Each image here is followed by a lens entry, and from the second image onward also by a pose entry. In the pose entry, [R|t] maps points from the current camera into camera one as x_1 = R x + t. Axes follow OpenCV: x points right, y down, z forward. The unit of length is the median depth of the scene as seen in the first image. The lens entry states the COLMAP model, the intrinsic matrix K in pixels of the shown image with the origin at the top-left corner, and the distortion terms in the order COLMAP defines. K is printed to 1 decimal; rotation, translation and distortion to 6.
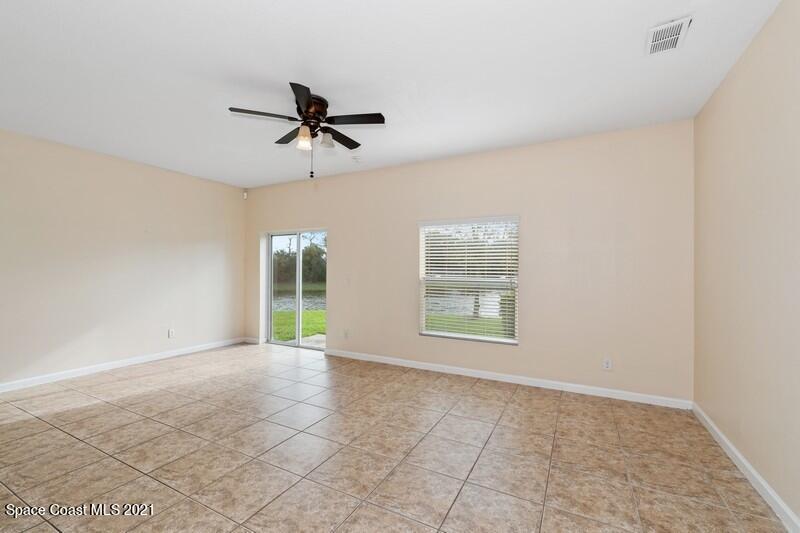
lens RADIAL K [[343.4, 0, 401.9], [0, 343.4, 247.8], [0, 0, 1]] dist [0.000872, 0.000129]
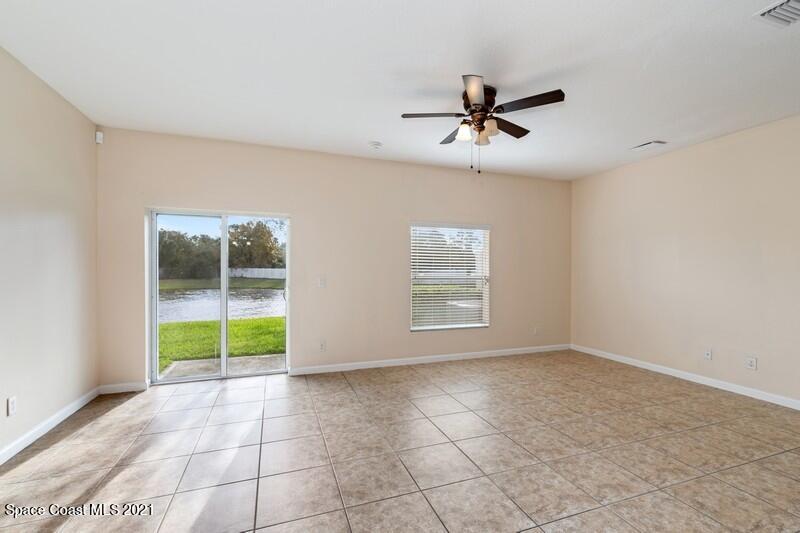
lens RADIAL K [[342.1, 0, 400.0], [0, 342.1, 266.5], [0, 0, 1]] dist [0.000320, 0.000242]
pose [[0.676278, 0.000529, 0.736646, -1.180146], [-0.050756, 0.997657, 0.045881, 0.018649], [-0.734896, -0.068418, 0.674720, 0.554754]]
